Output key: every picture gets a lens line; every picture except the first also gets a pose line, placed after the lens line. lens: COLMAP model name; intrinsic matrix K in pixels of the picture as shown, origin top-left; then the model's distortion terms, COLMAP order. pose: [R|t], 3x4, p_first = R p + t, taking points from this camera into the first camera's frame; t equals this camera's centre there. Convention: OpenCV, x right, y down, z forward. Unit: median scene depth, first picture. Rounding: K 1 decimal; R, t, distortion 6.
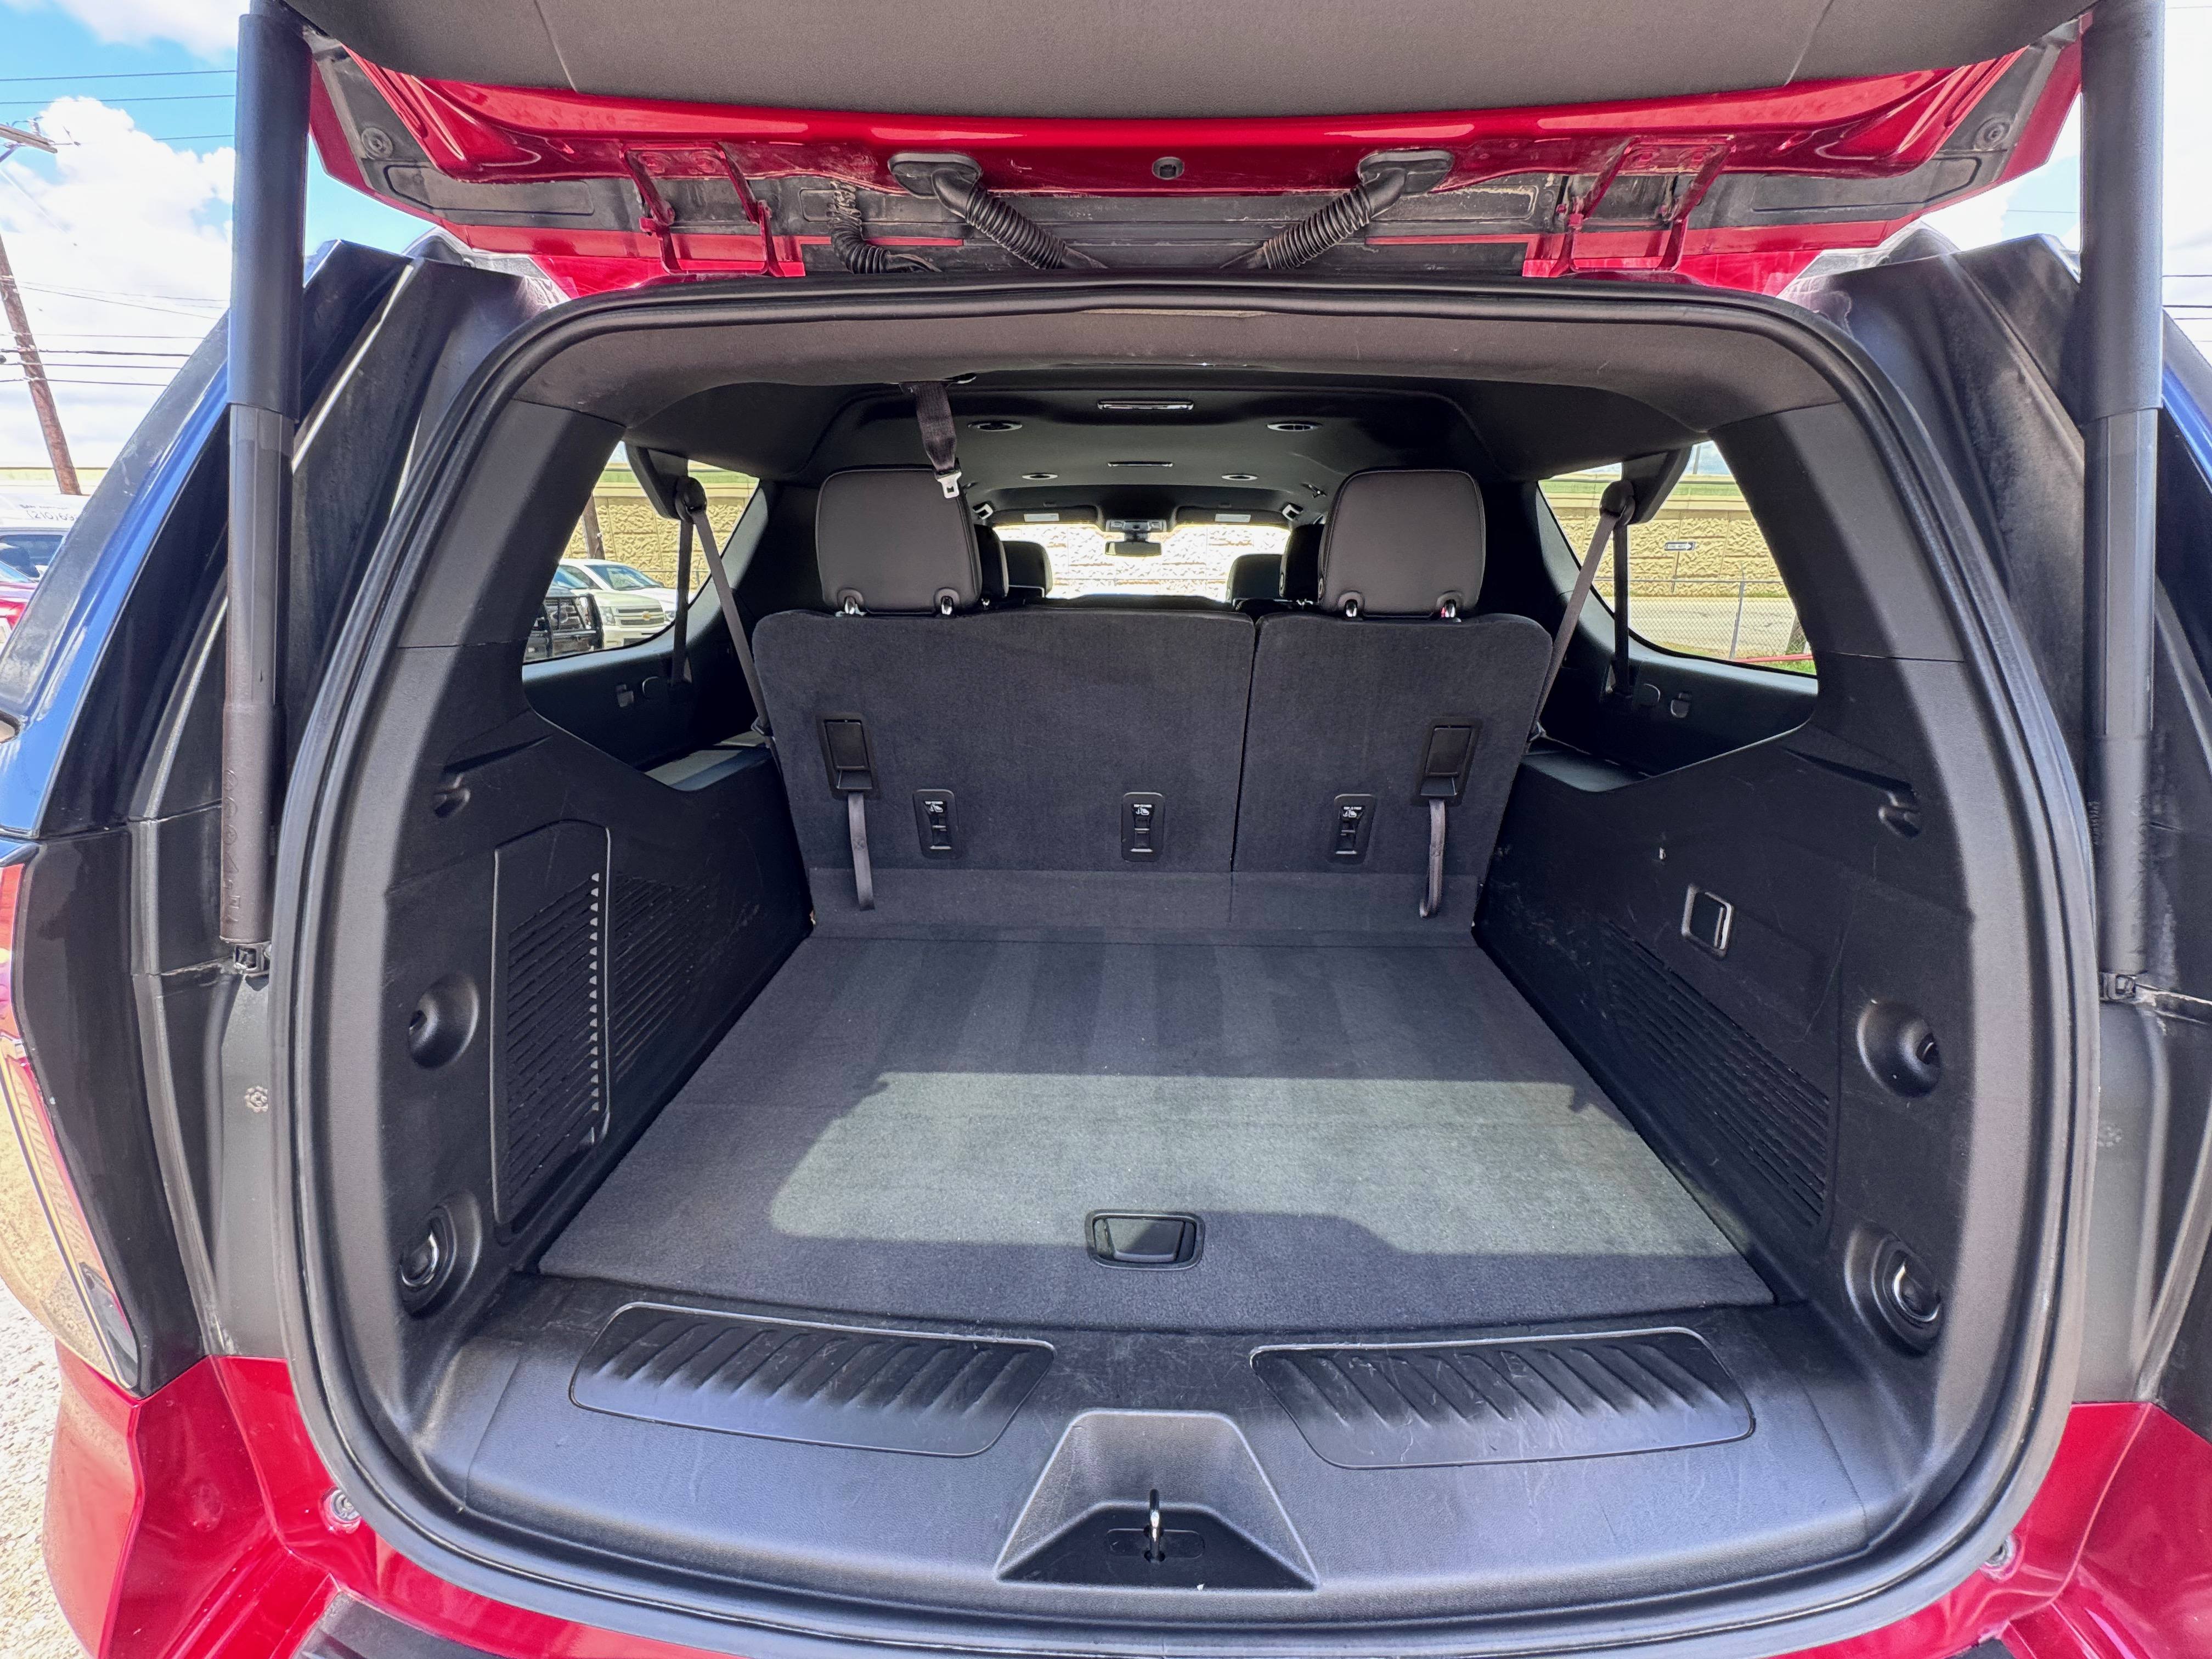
lens RADIAL K [[894.8, 0, 1106.0], [0, 894.8, 829.5], [0, 0, 1]] dist [0.000514, 0.000257]
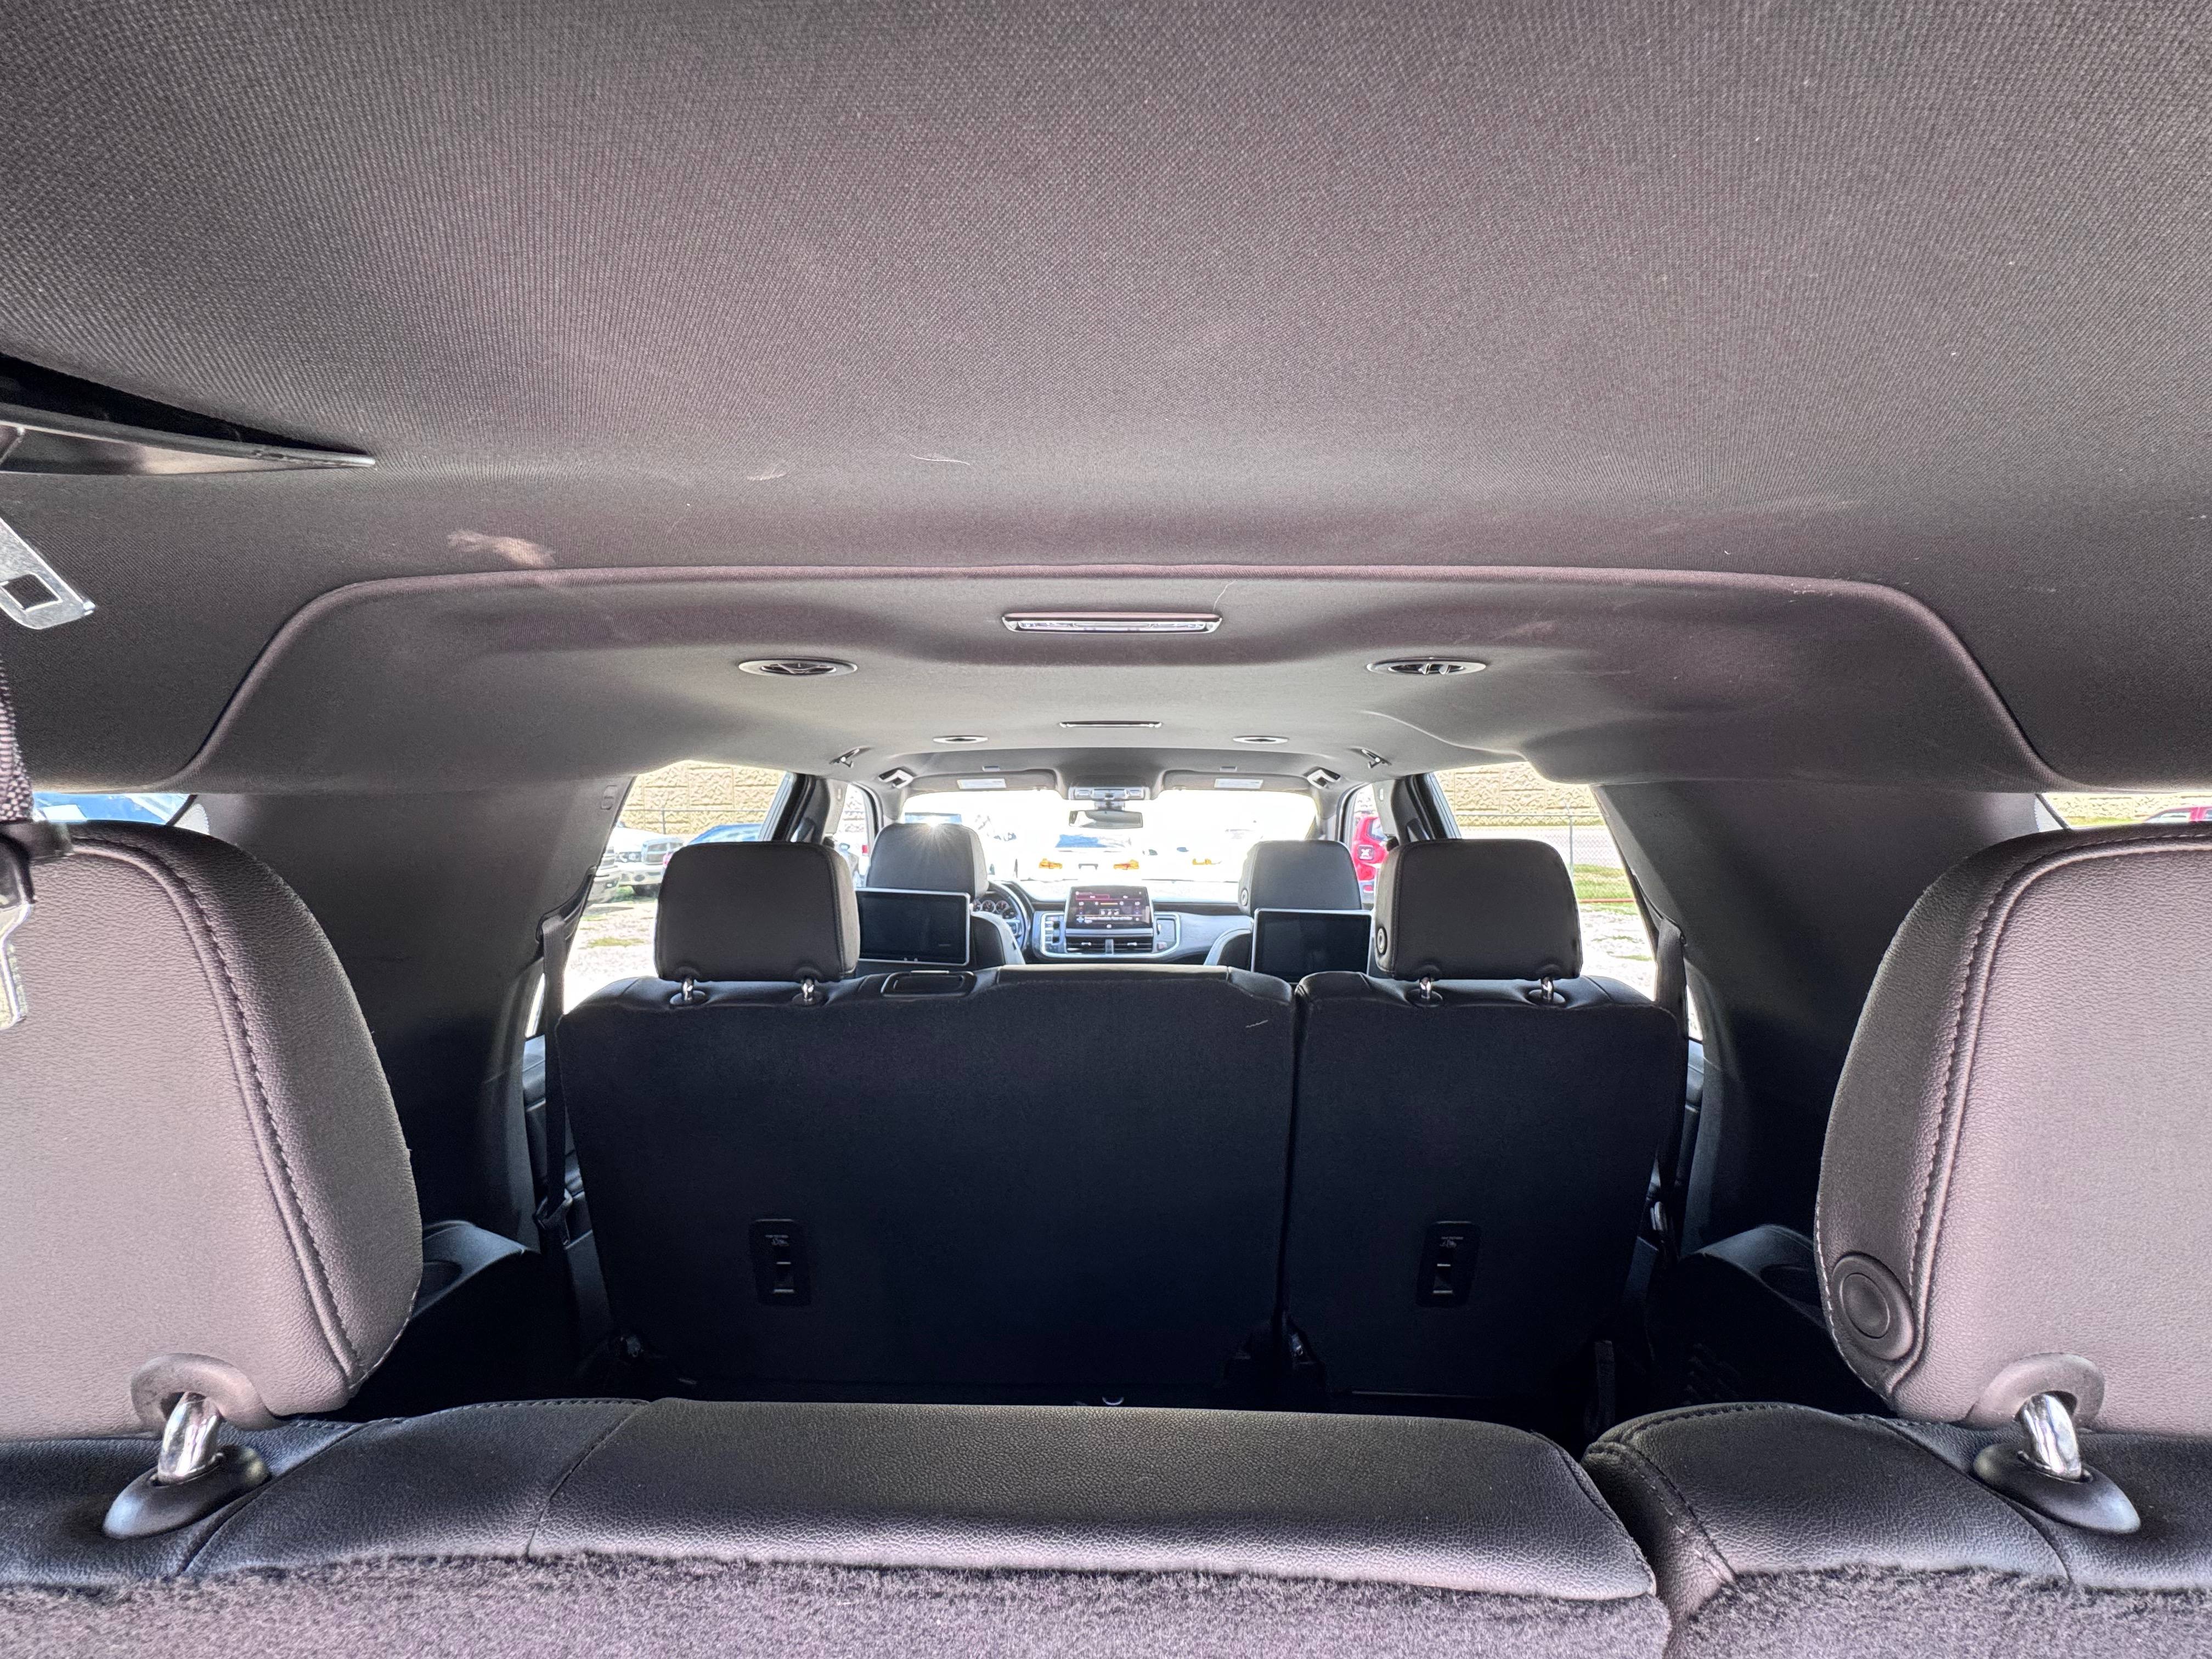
lens RADIAL K [[894.8, 0, 1106.0], [0, 894.8, 829.5], [0, 0, 1]] dist [0.000514, 0.000257]
pose [[0.999698, -0.006458, 0.023699, 0.013405], [0.012070, 0.969454, -0.244974, -0.128005], [-0.021393, 0.245186, 0.969240, 0.284942]]
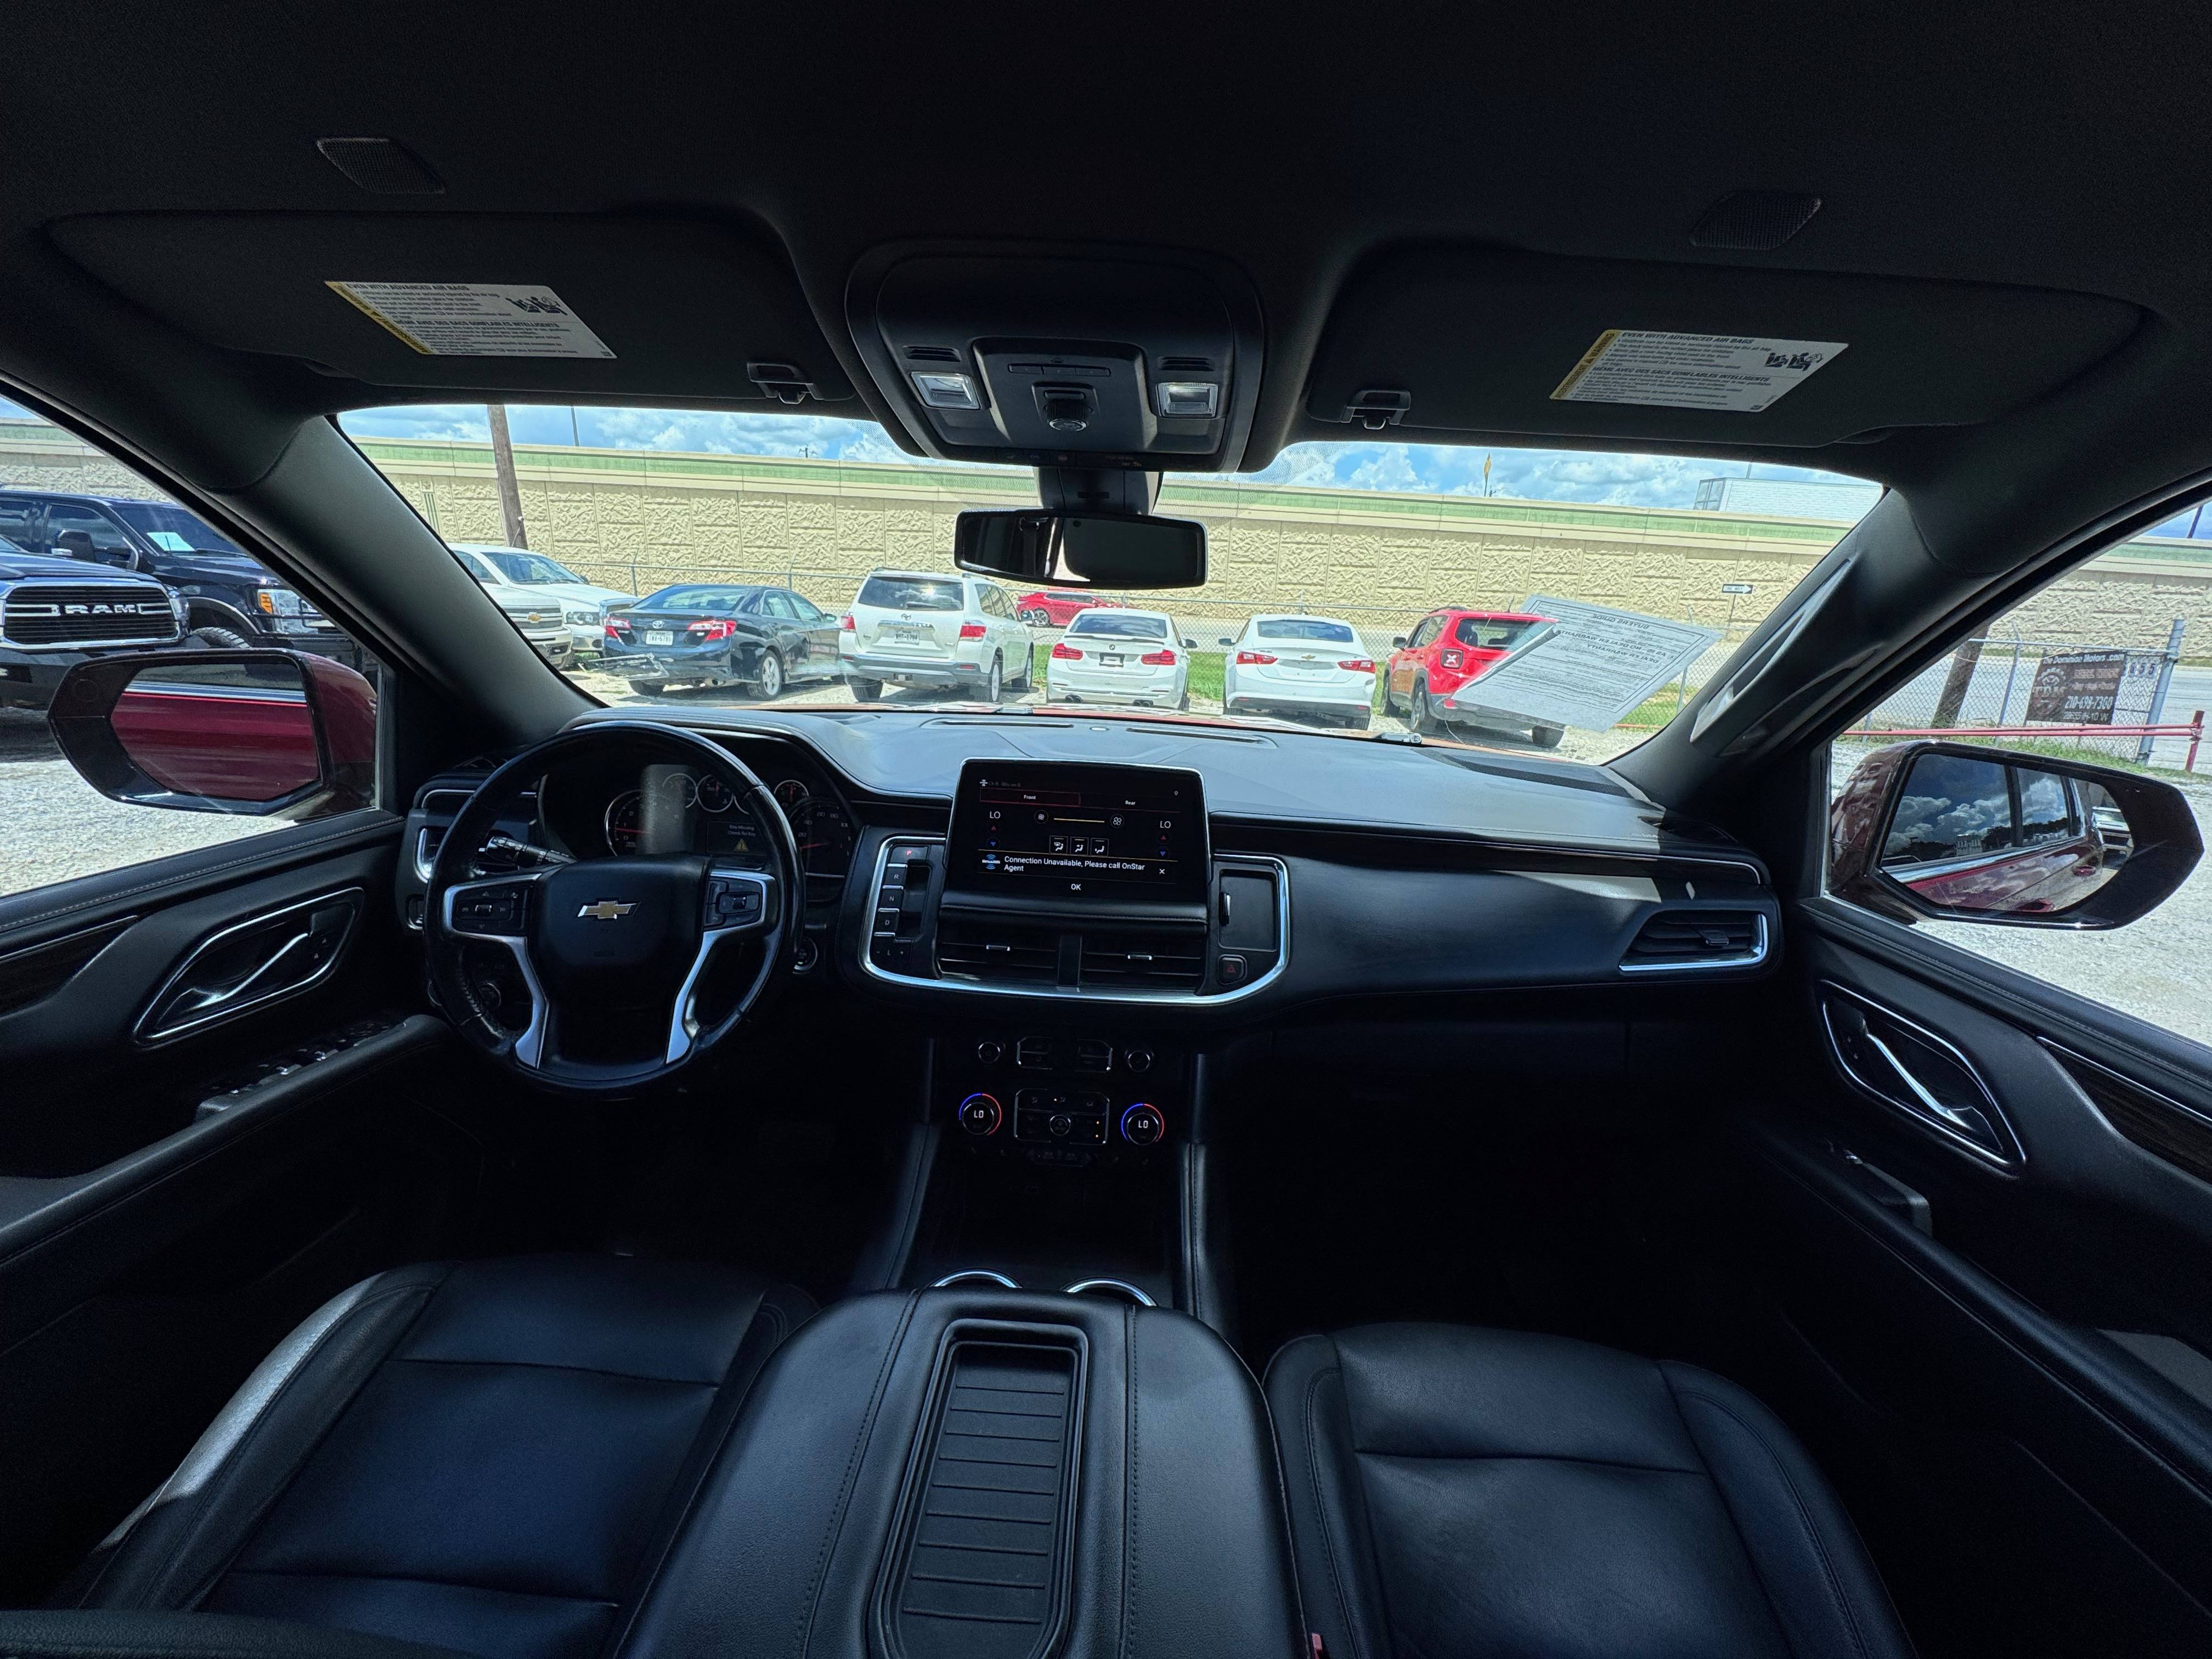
lens RADIAL K [[894.8, 0, 1106.0], [0, 894.8, 829.5], [0, 0, 1]] dist [0.000514, 0.000257]
pose [[0.998731, 0.049568, -0.008924, 0.045049], [-0.049688, 0.998669, -0.013815, -0.254309], [0.008227, 0.014241, 0.999865, 0.819543]]
